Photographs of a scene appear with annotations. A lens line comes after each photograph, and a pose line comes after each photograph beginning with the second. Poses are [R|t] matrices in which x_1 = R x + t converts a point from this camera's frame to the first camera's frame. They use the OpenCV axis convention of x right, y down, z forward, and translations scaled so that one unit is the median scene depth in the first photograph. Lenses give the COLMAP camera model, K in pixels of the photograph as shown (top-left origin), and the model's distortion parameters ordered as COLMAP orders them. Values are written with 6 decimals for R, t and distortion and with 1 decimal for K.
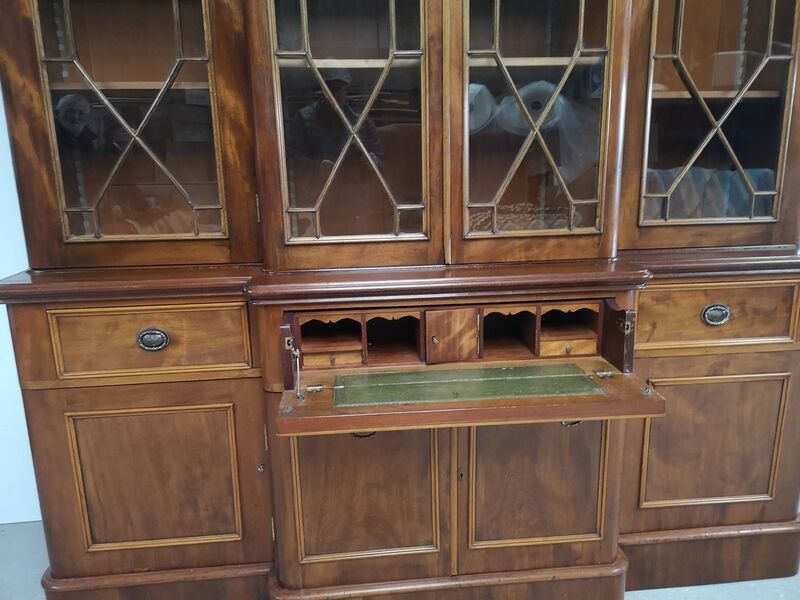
lens RADIAL K [[614.2, 0, 405.5], [0, 614.2, 297.1], [0, 0, 1]] dist [0.071237, -0.078647]
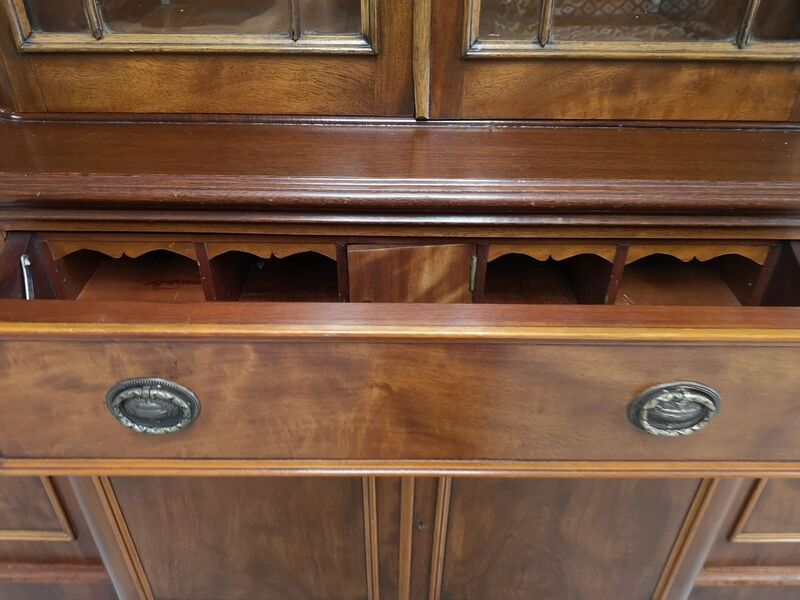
lens RADIAL K [[648.7, 0, 400.0], [0, 648.7, 300.0], [0, 0, 1]] dist [-0.002939, -0.005804]
pose [[0.994806, 0.081023, -0.061611, 0.092345], [-0.052654, 0.927643, 0.369739, -0.101240], [0.087110, -0.364574, 0.927091, 0.550870]]
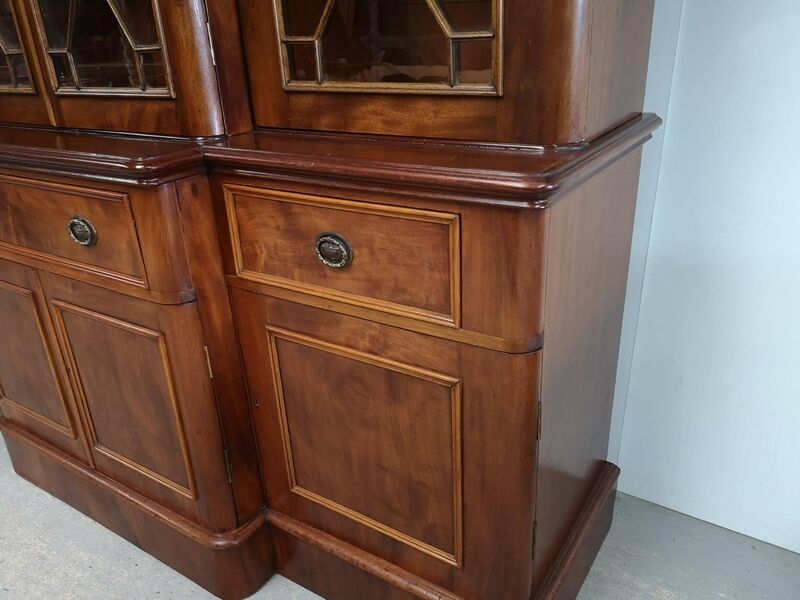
lens RADIAL K [[648.7, 0, 400.0], [0, 648.7, 300.0], [0, 0, 1]] dist [-0.002939, -0.005804]
pose [[0.778157, 0.234675, -0.582580, 0.995652], [-0.106801, 0.963504, 0.245465, -0.092614], [0.618923, -0.128790, 0.774821, 0.588122]]
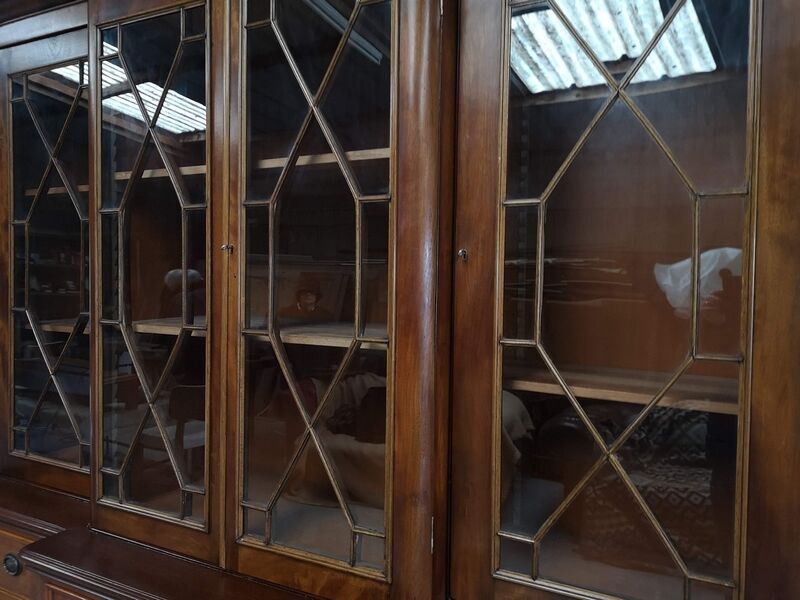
lens RADIAL K [[601.8, 0, 410.4], [0, 601.8, 298.2], [0, 0, 1]] dist [0.029696, -0.007726]
pose [[0.842593, 0.051704, -0.536064, 0.704993], [-0.156978, 0.975737, -0.152629, -0.324813], [0.515165, 0.212754, 0.830265, 0.379063]]
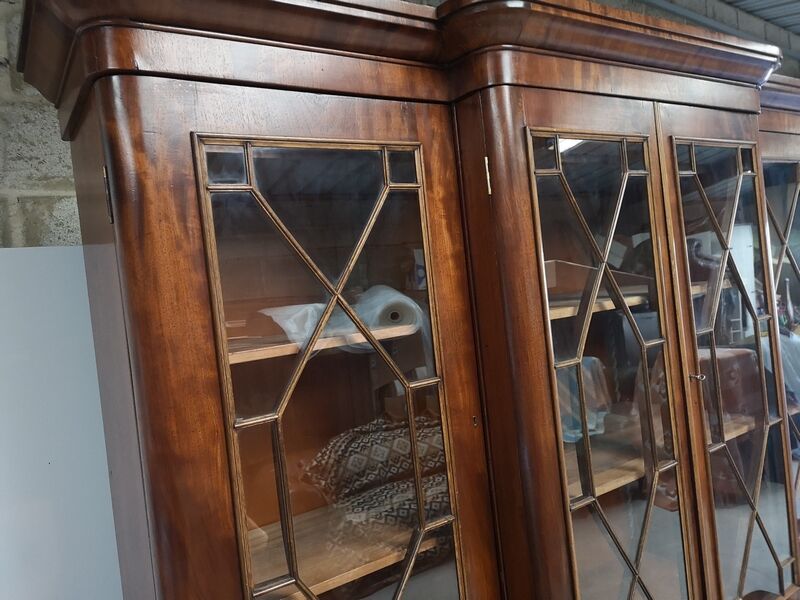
lens RADIAL K [[631.6, 0, 411.7], [0, 631.6, 300.2], [0, 0, 1]] dist [0.013858, -0.002651]
pose [[0.874291, -0.086950, 0.477552, -0.688341], [0.195323, 0.963679, -0.182130, -0.493443], [-0.444370, 0.252511, 0.859519, 0.291414]]
